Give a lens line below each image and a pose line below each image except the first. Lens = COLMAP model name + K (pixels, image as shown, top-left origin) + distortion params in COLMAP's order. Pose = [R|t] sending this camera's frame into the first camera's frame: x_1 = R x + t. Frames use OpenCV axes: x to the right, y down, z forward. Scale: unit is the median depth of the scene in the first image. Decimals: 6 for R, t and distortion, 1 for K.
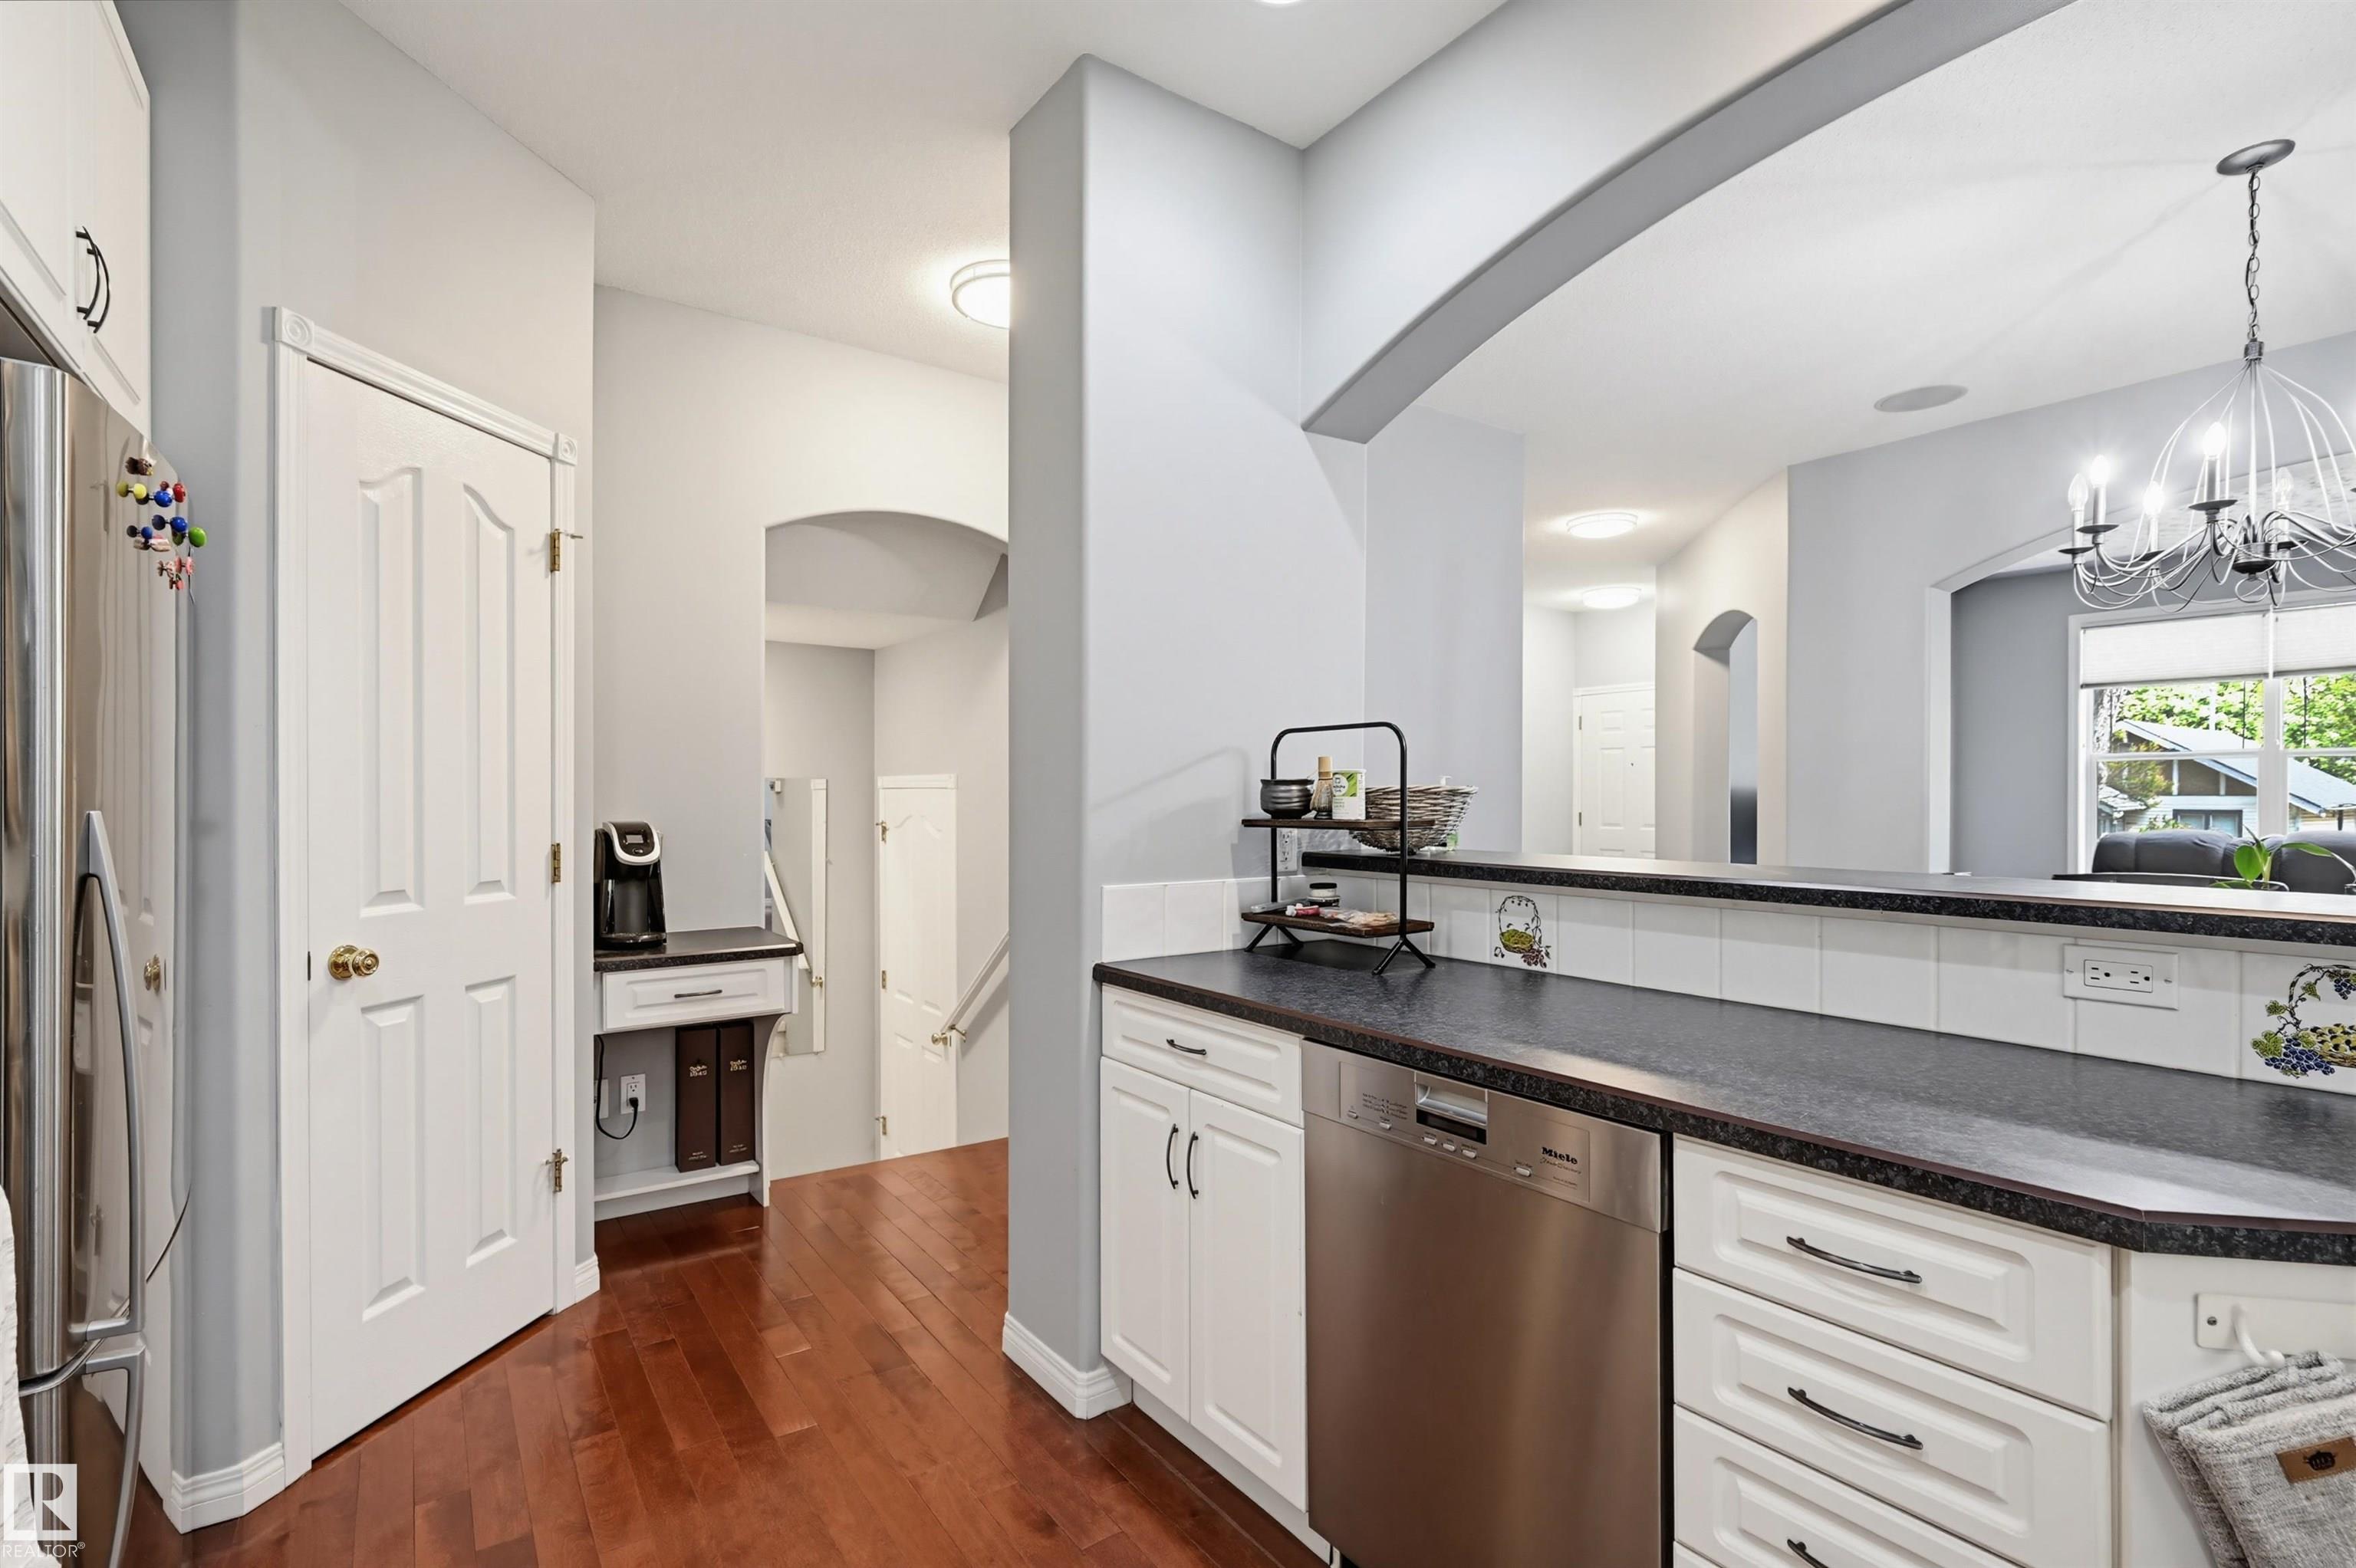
lens RADIAL K [[1107.4, 0, 1182.2], [0, 1107.4, 790.8], [0, 0, 1]] dist [-0.002818, -0.000367]
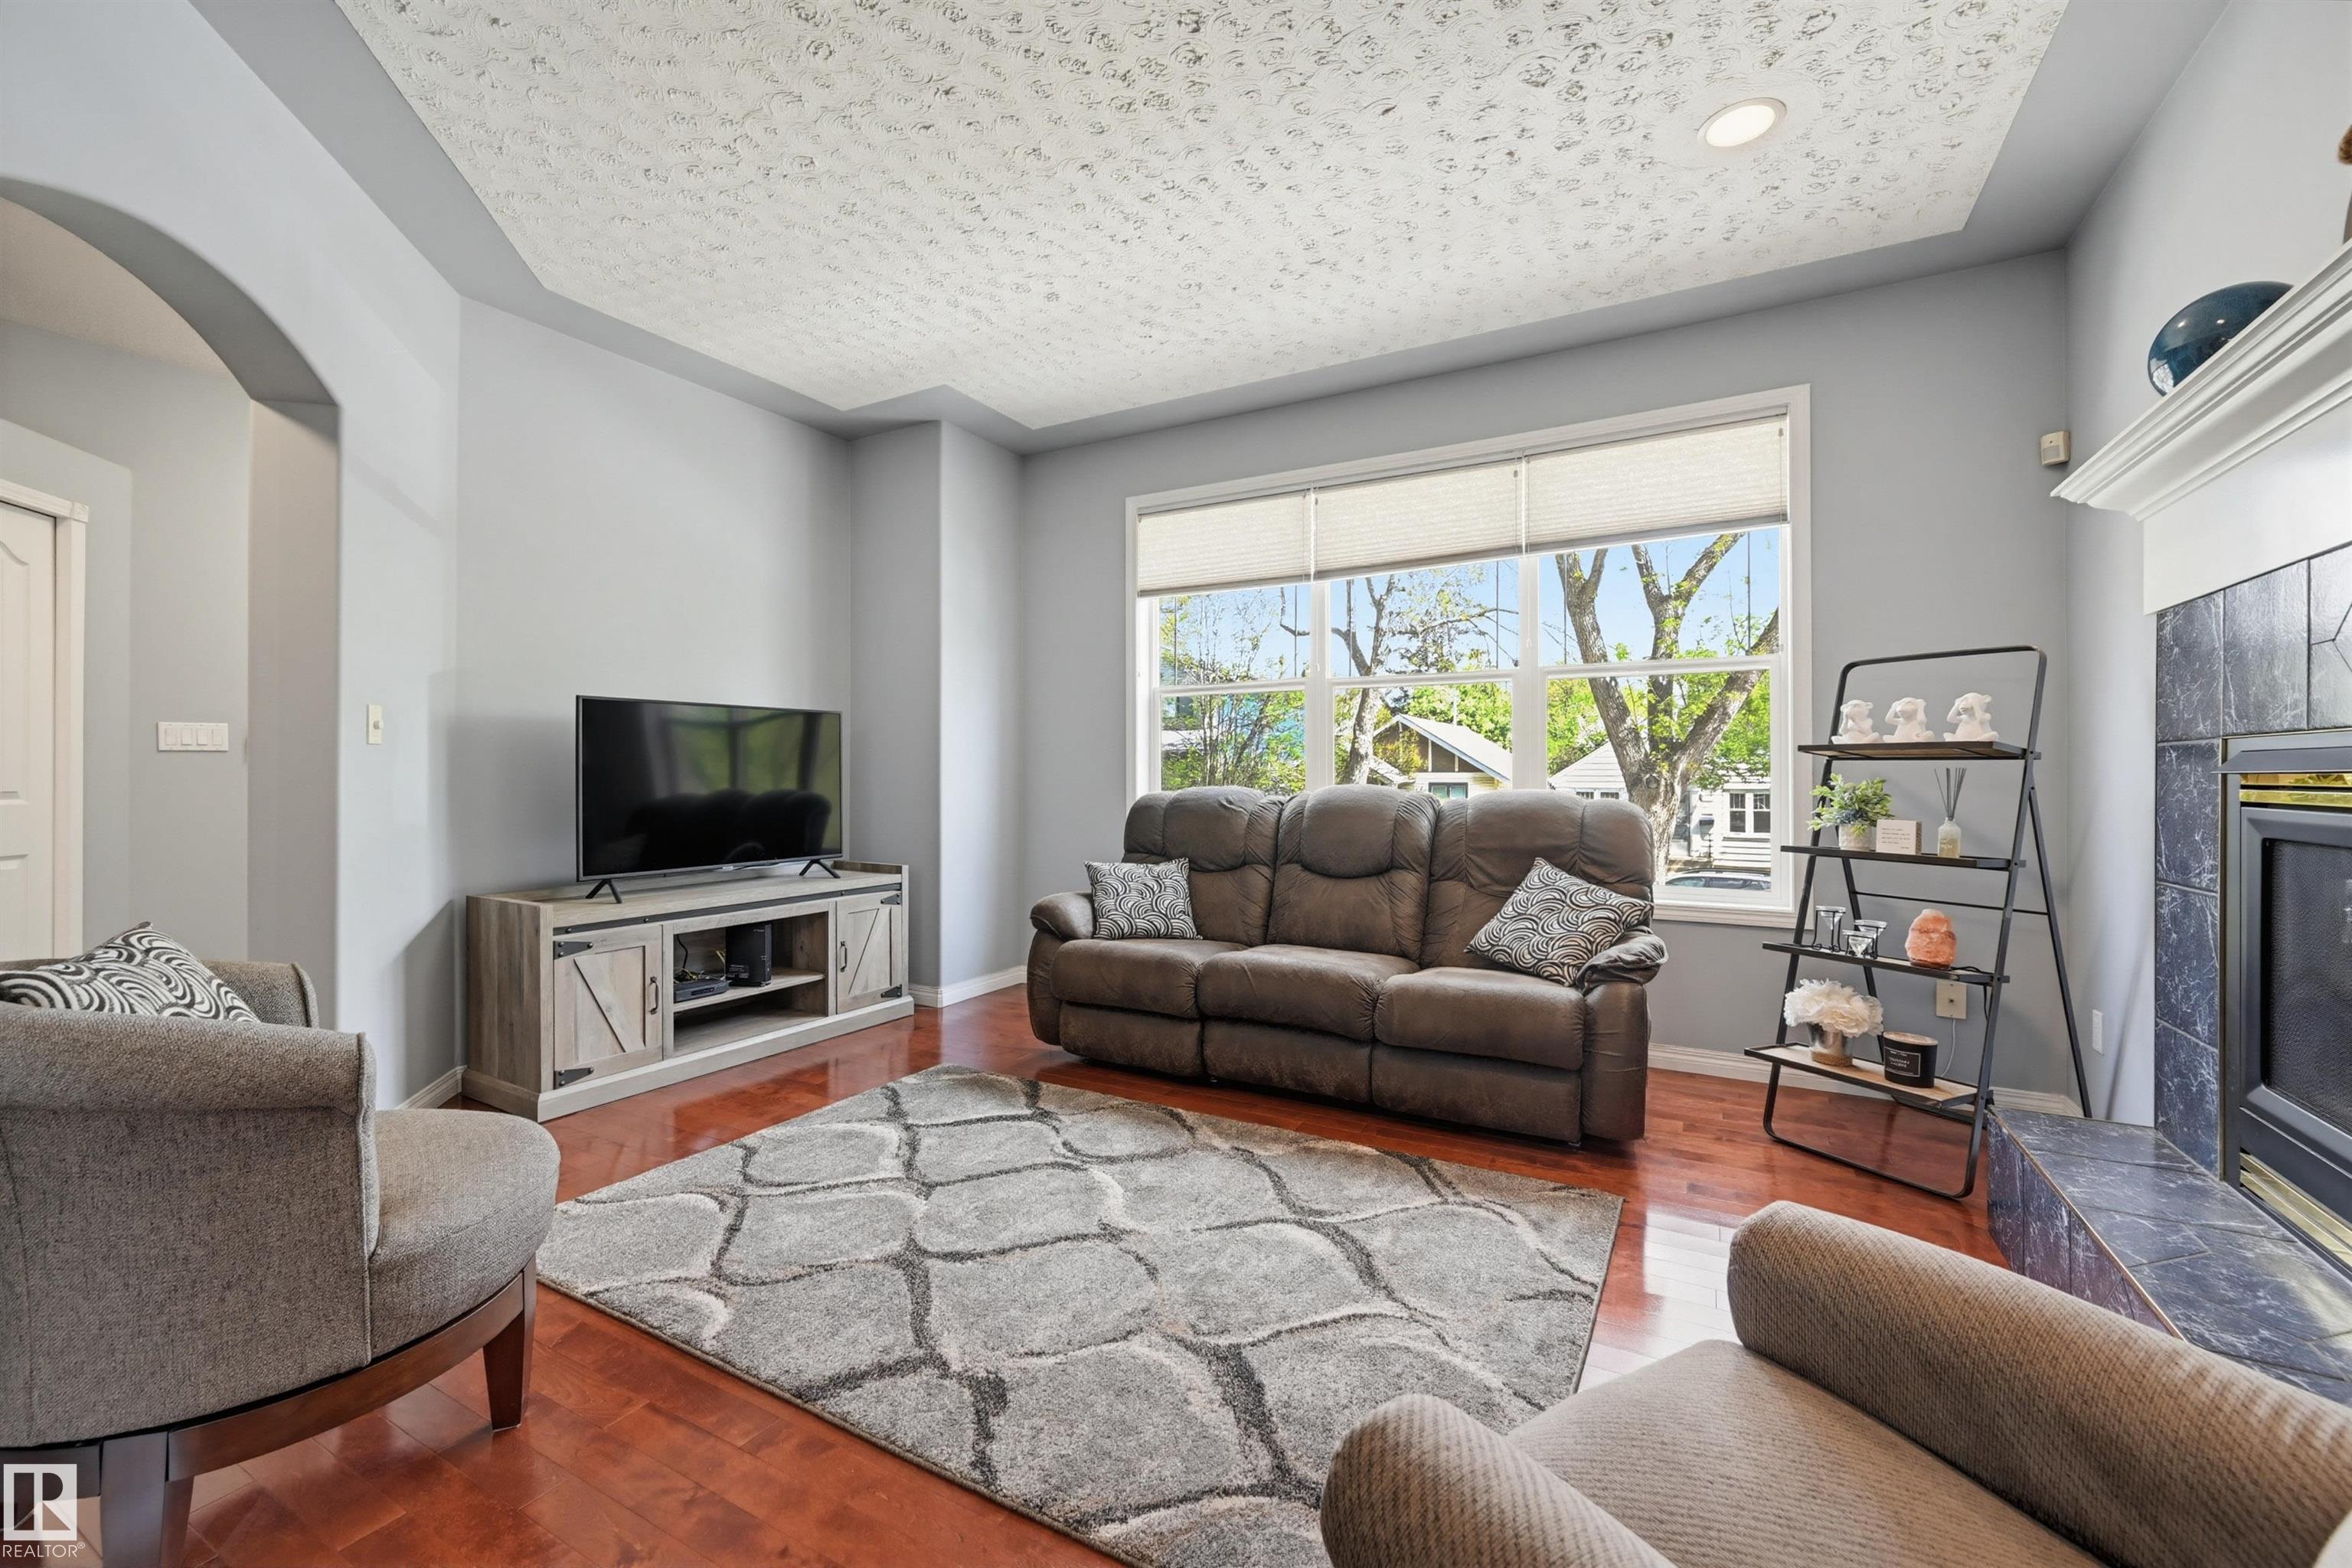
lens RADIAL K [[970.2, 0, 1165.0], [0, 970.2, 776.0], [0, 0, 1]] dist [0.004419, 0.000497]
pose [[0.904117, -0.001031, 0.427284, 0.120957], [0.000036, 0.999997, 0.002335, 0.006588], [-0.427285, -0.002096, 0.904114, 0.086572]]
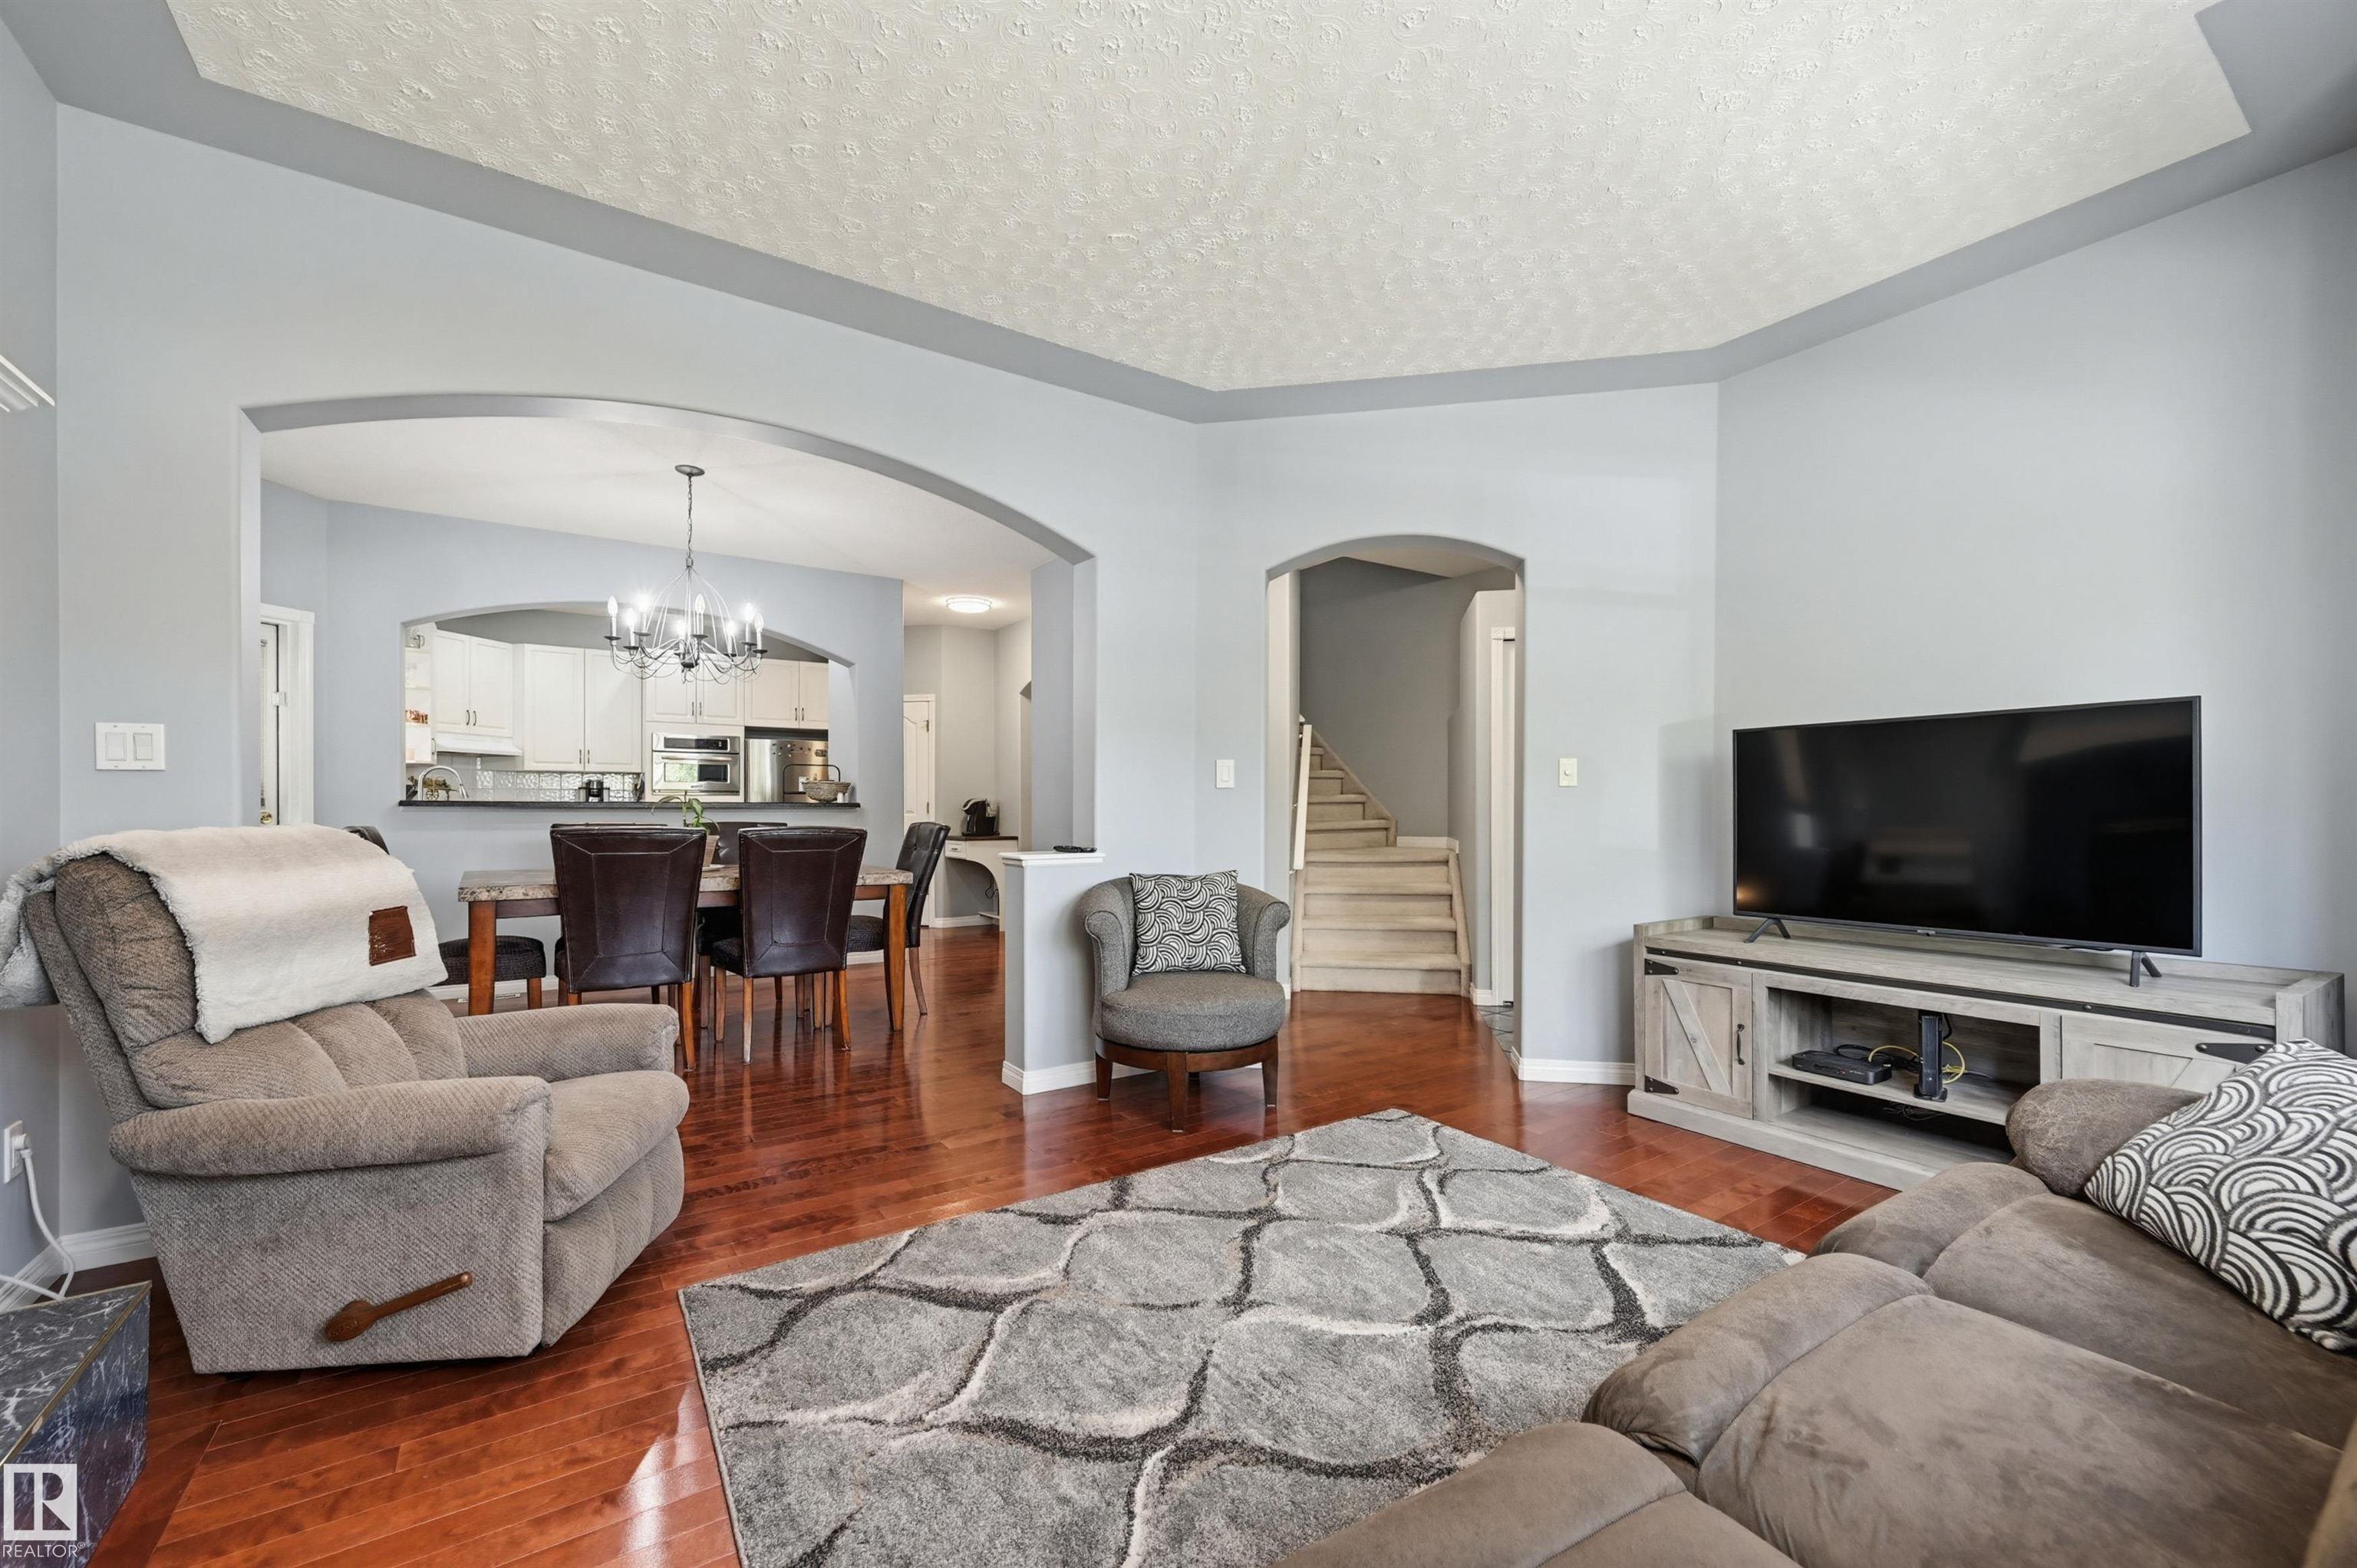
lens RADIAL K [[946.5, 0, 1173.9], [0, 946.5, 804.6], [0, 0, 1]] dist [0.001183, 0.000109]
pose [[-0.025414, -0.004043, -0.999669, 0.279359], [0.001444, 0.999991, -0.004081, 0.006618], [0.999676, -0.001547, -0.025408, 0.196048]]
